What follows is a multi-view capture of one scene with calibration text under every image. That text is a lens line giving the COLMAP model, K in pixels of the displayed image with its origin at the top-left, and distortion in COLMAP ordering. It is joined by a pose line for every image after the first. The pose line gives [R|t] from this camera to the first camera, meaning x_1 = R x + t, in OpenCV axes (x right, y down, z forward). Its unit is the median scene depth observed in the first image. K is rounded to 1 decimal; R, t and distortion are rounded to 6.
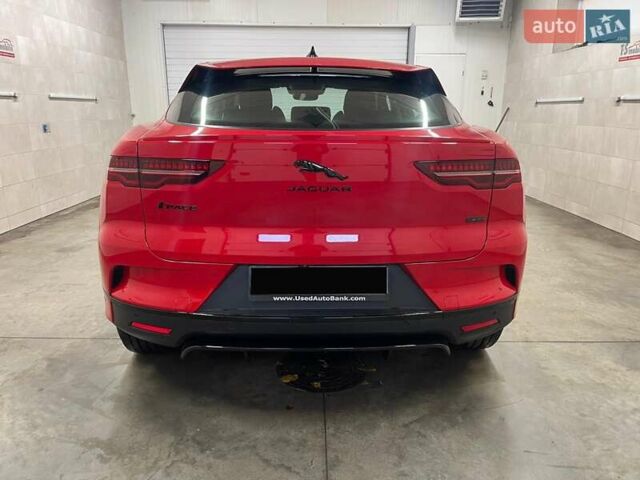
lens RADIAL K [[478.8, 0, 320.0], [0, 478.8, 240.0], [0, 0, 1]] dist [0.077980, -0.094359]
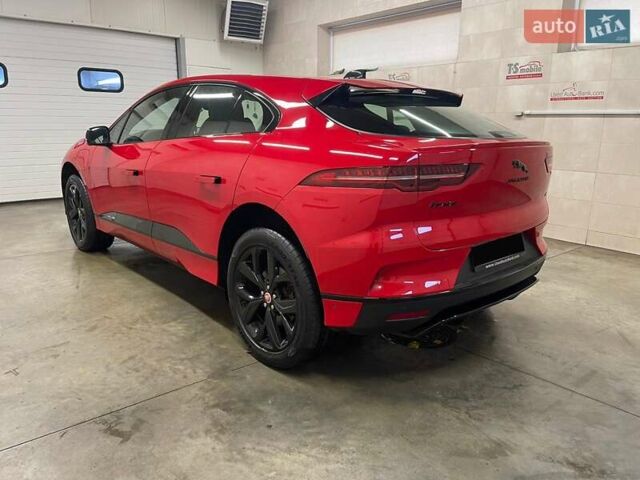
lens RADIAL K [[477.4, 0, 322.7], [0, 477.4, 241.1], [0, 0, 1]] dist [0.032047, -0.000806]
pose [[0.765707, -0.149704, 0.625525, -1.101699], [0.158017, 0.986514, 0.042670, -0.065787], [-0.623477, 0.066171, 0.779037, 0.226219]]
